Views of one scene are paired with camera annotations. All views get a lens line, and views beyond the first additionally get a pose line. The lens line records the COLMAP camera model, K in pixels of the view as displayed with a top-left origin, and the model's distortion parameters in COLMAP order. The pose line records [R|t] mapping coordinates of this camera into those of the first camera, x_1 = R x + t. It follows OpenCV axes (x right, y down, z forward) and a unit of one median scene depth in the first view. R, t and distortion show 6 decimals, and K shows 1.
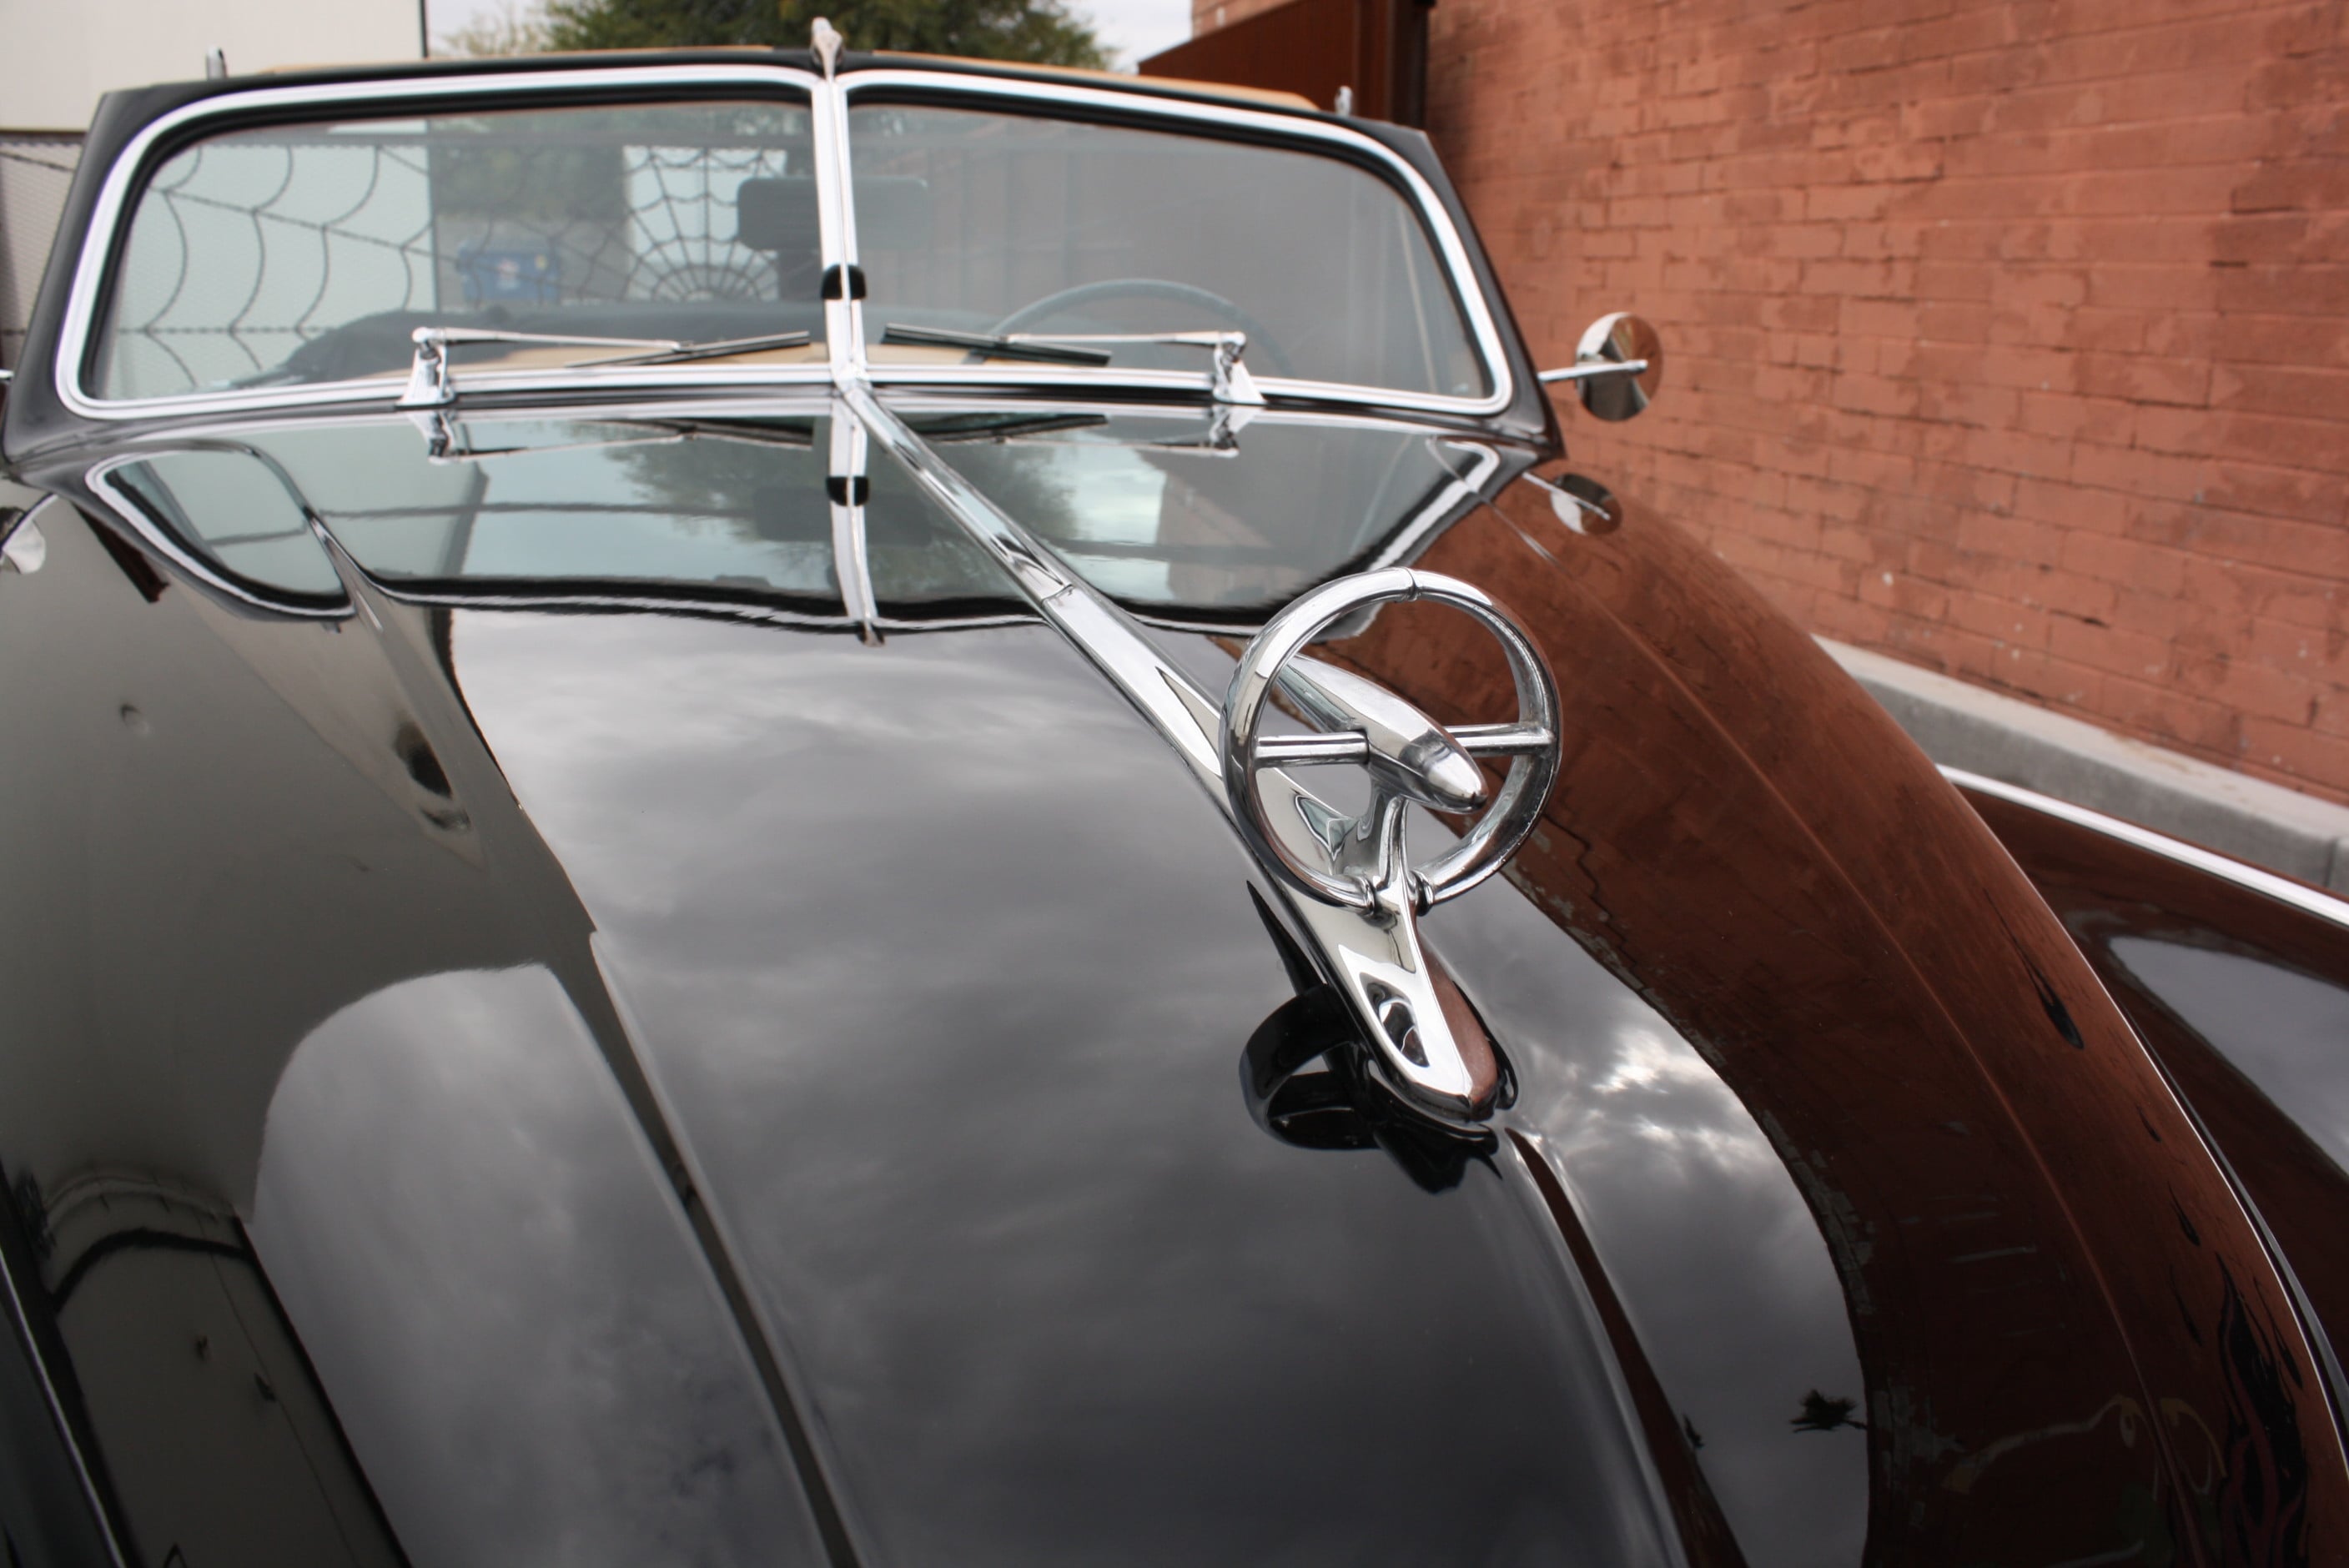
lens RADIAL K [[1972.8, 0, 1180.4], [0, 1972.8, 776.2], [0, 0, 1]] dist [-0.172448, 0.154771]
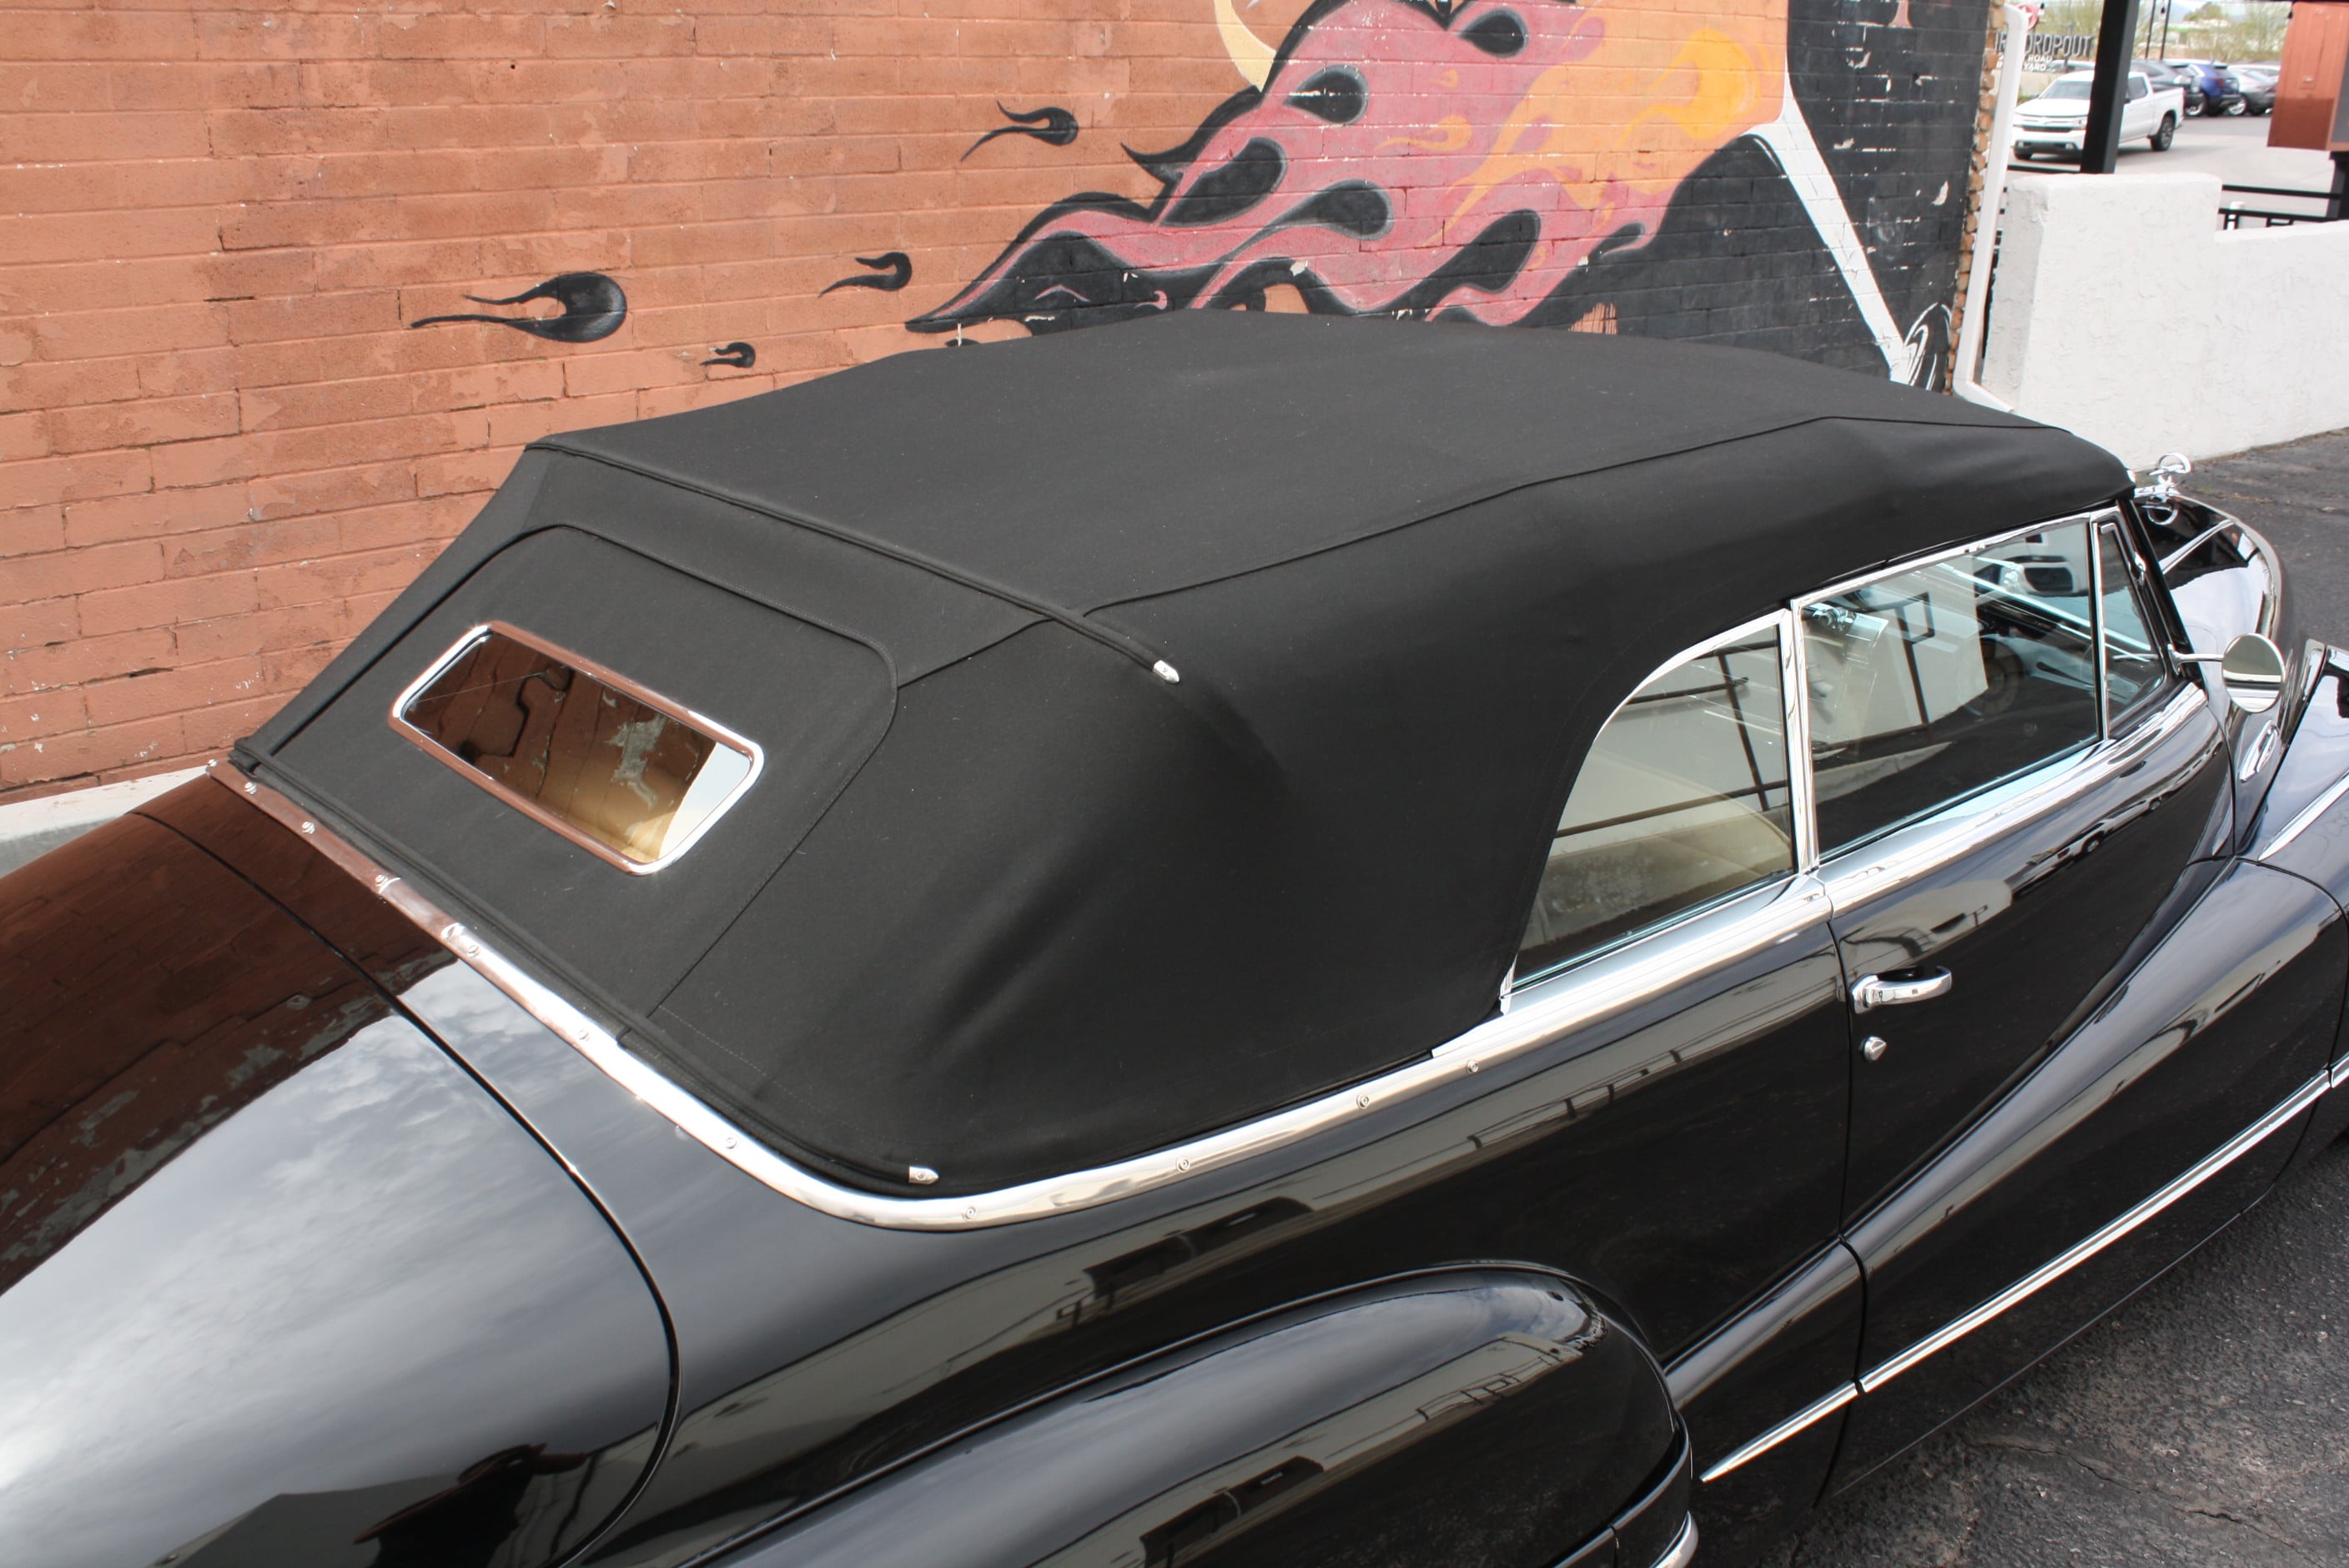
lens RADIAL K [[2213.7, 0, 1192.9], [0, 2213.7, 772.8], [0, 0, 1]] dist [-0.151884, 0.155202]
pose [[-0.456167, -0.326857, 0.827694, -0.649296], [0.182114, 0.876130, 0.446353, -0.402981], [-0.871060, 0.354346, -0.340136, 0.872627]]
